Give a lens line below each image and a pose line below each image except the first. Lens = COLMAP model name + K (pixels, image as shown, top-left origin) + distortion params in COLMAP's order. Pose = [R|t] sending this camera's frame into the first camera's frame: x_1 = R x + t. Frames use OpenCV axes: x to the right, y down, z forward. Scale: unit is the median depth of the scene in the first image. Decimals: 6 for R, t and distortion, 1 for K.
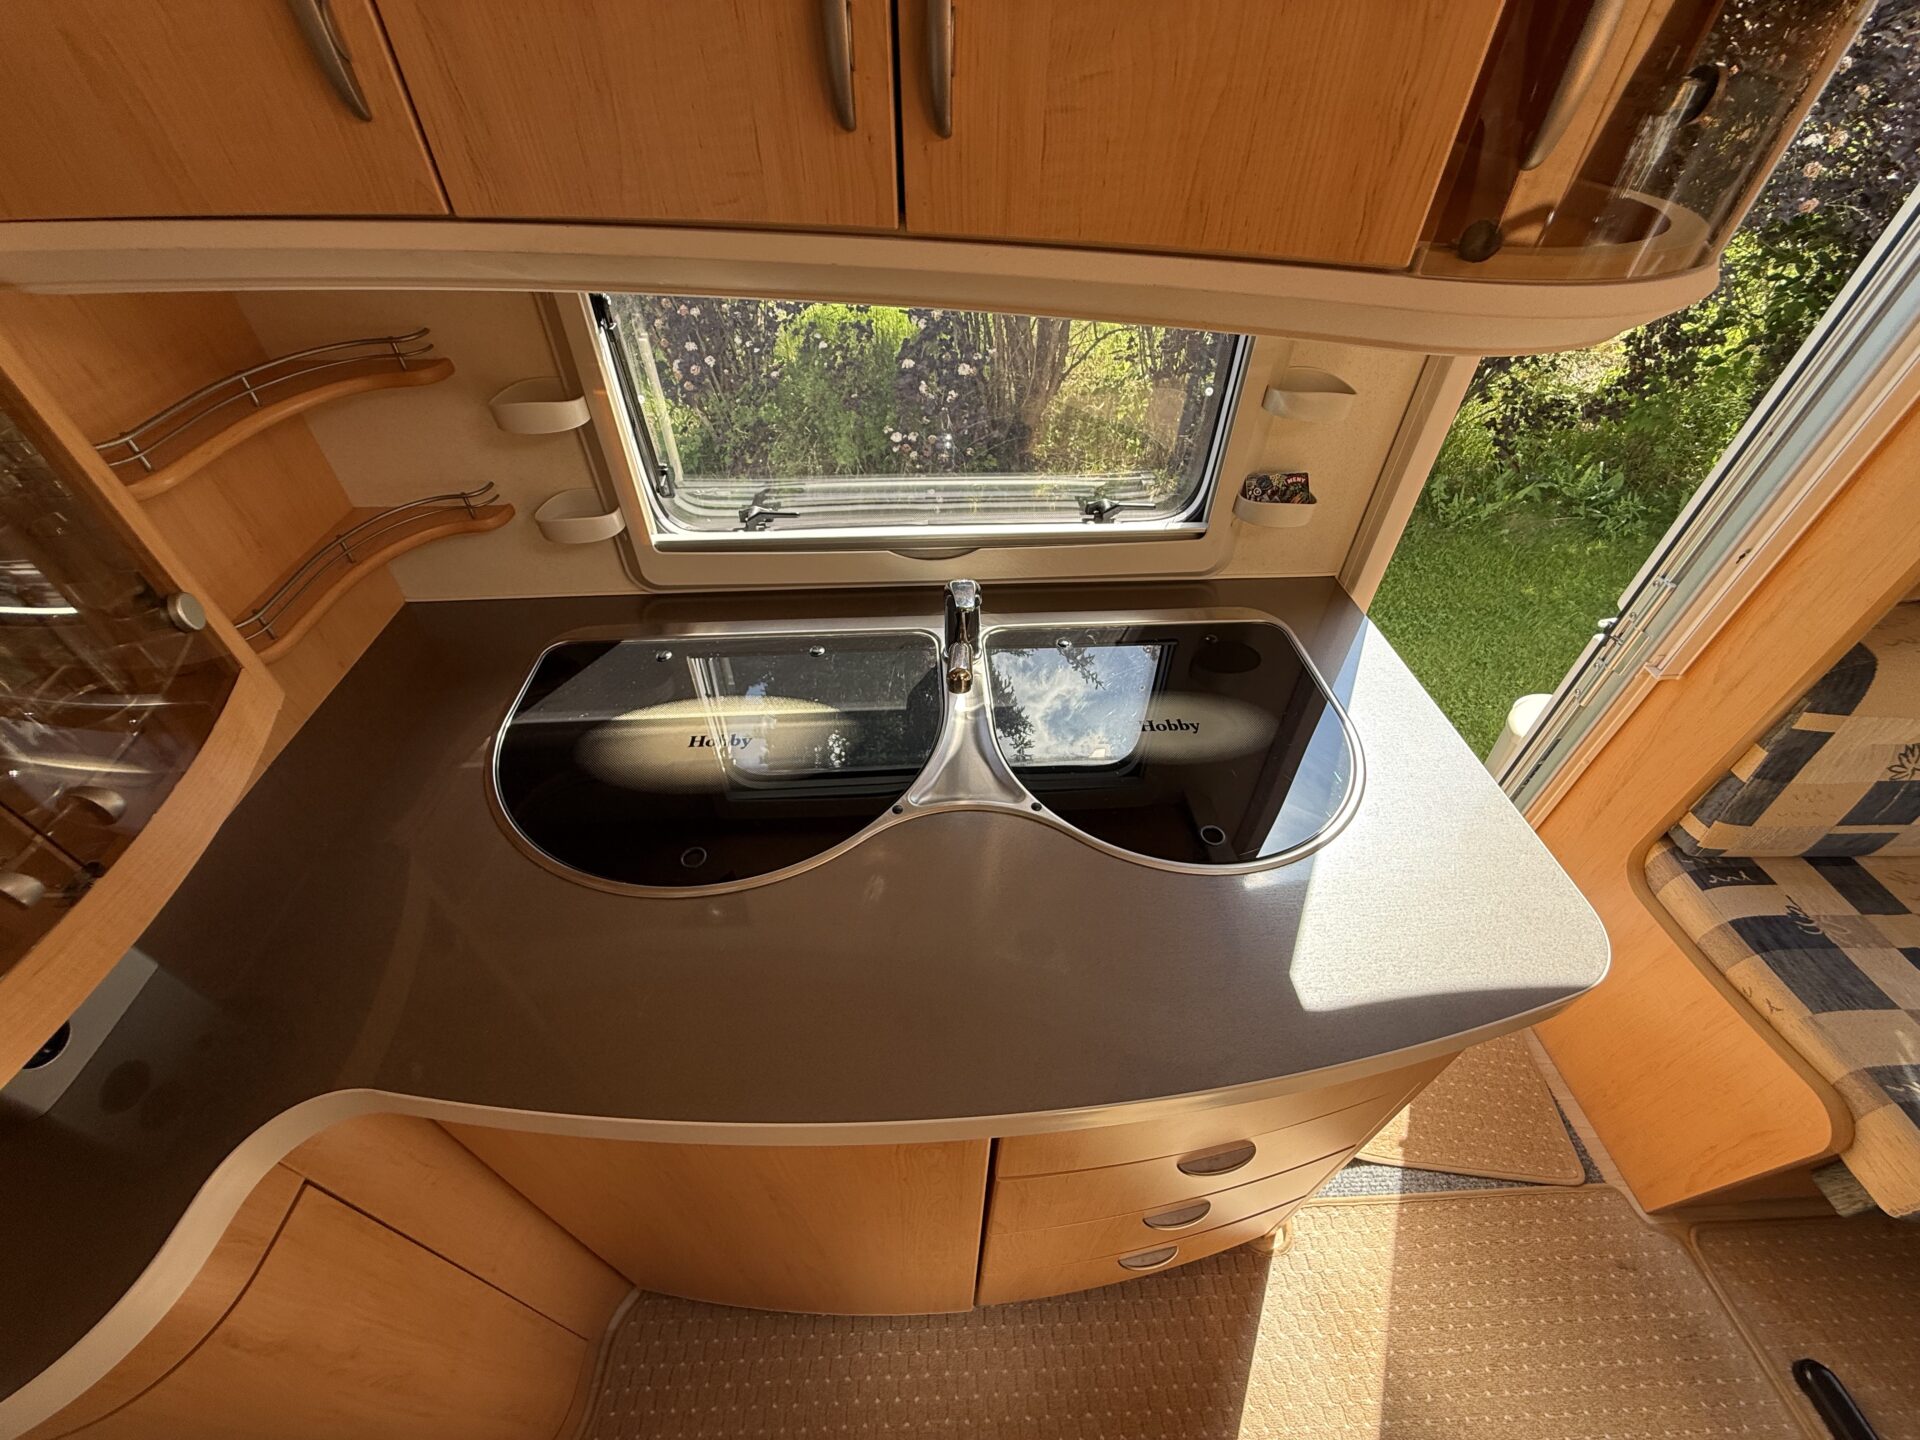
lens RADIAL K [[765.8, 0, 951.7], [0, 765.8, 713.0], [0, 0, 1]] dist [0.001122, 0.000120]
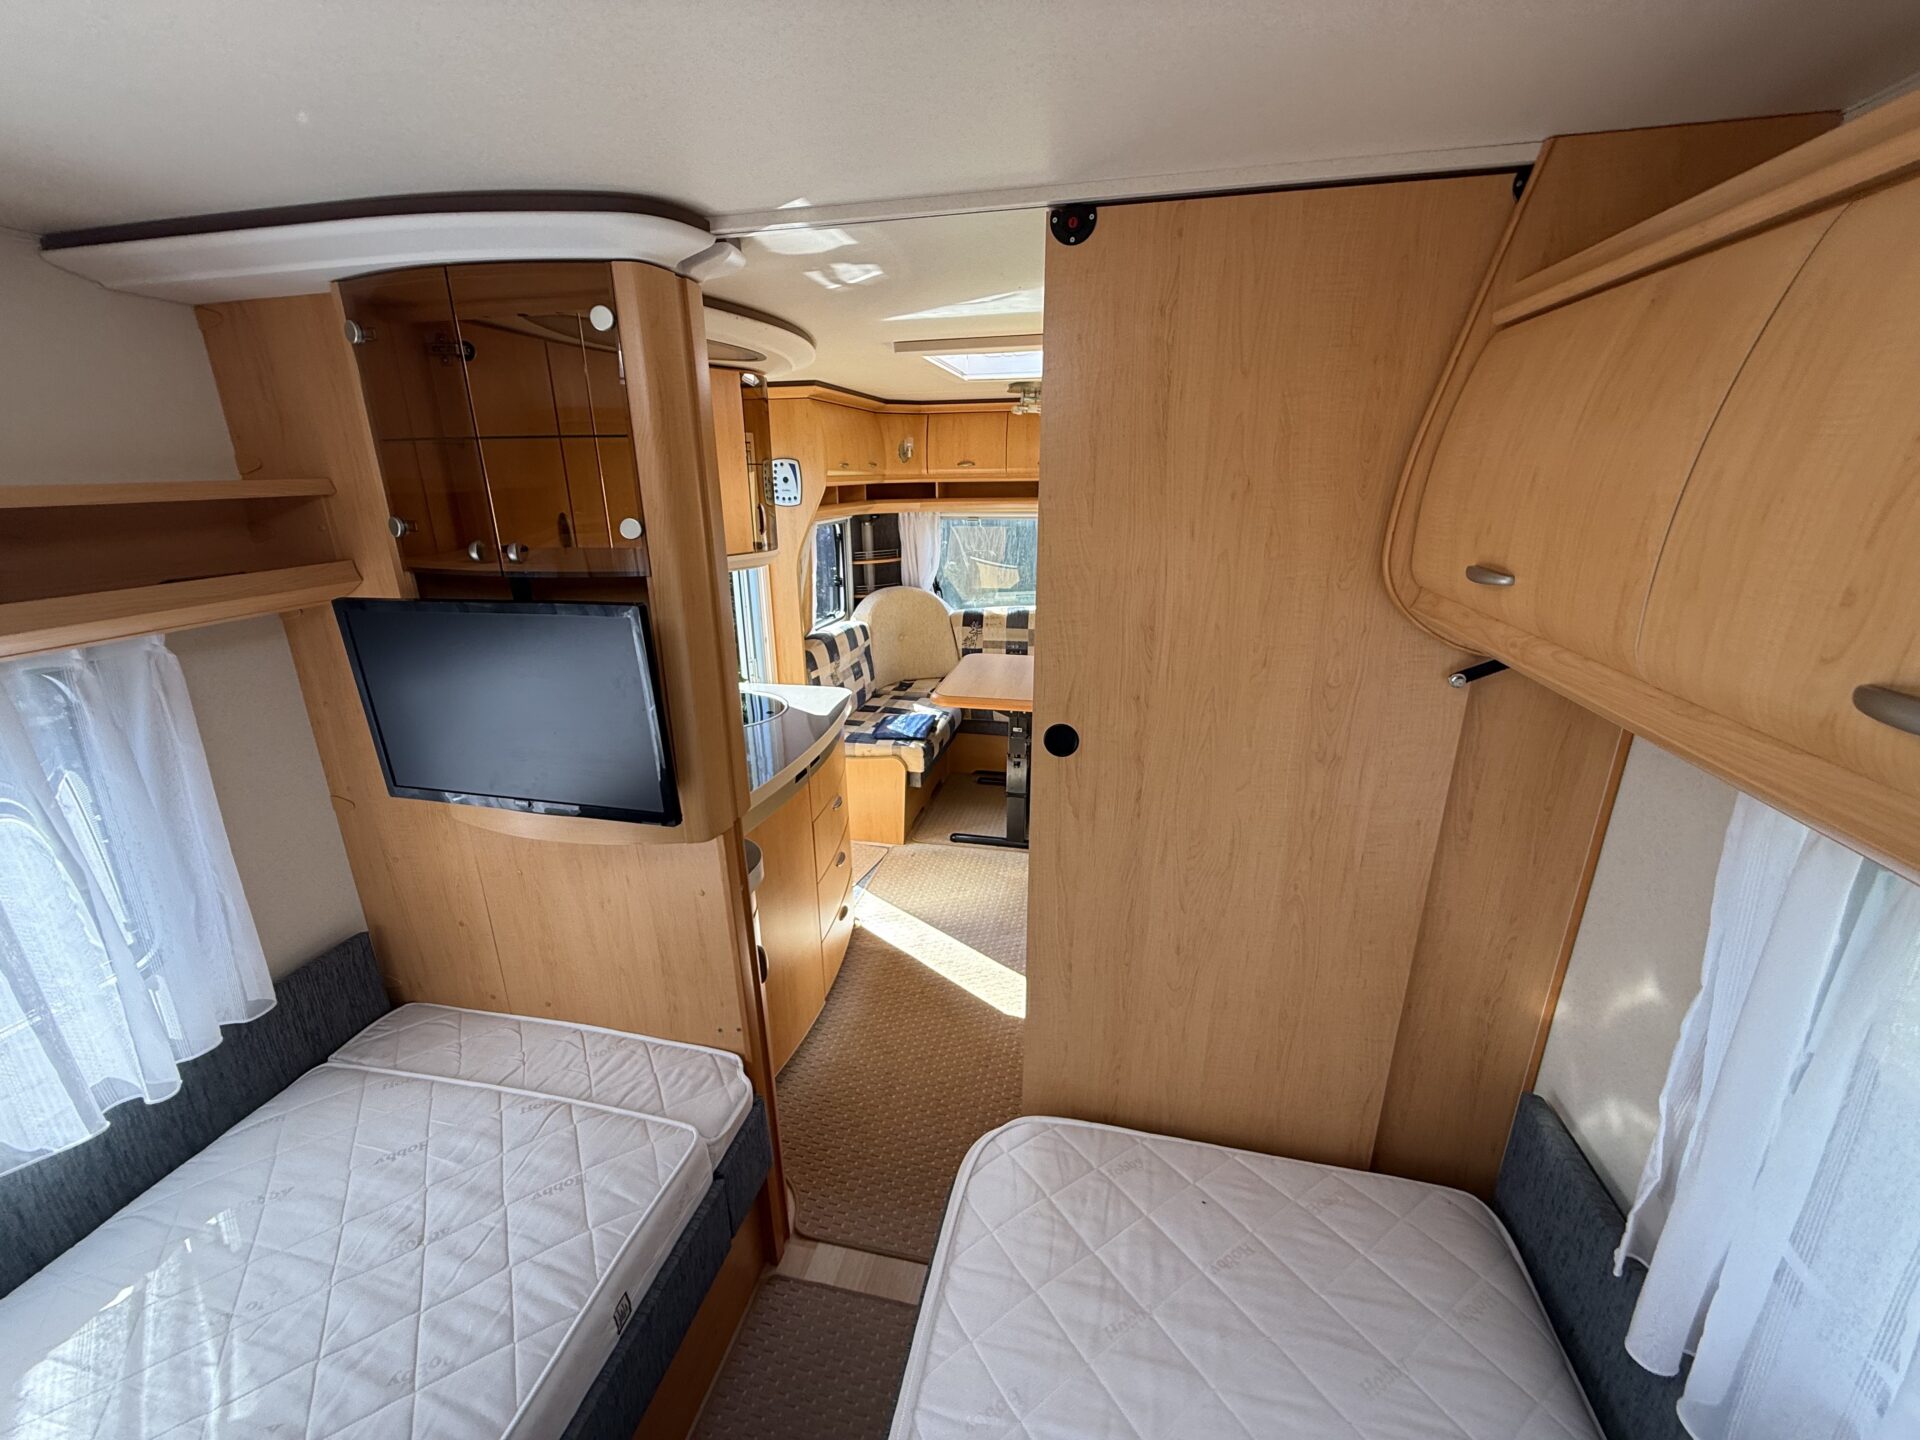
lens RADIAL K [[766.8, 0, 951.3], [0, 766.8, 714.8], [0, 0, 1]] dist [-0.000934, 0.000503]
pose [[0.265808, -0.302247, 0.915420, -1.451587], [0.662905, 0.746749, 0.054070, 0.298178], [-0.699931, 0.592464, 0.398853, -0.482276]]
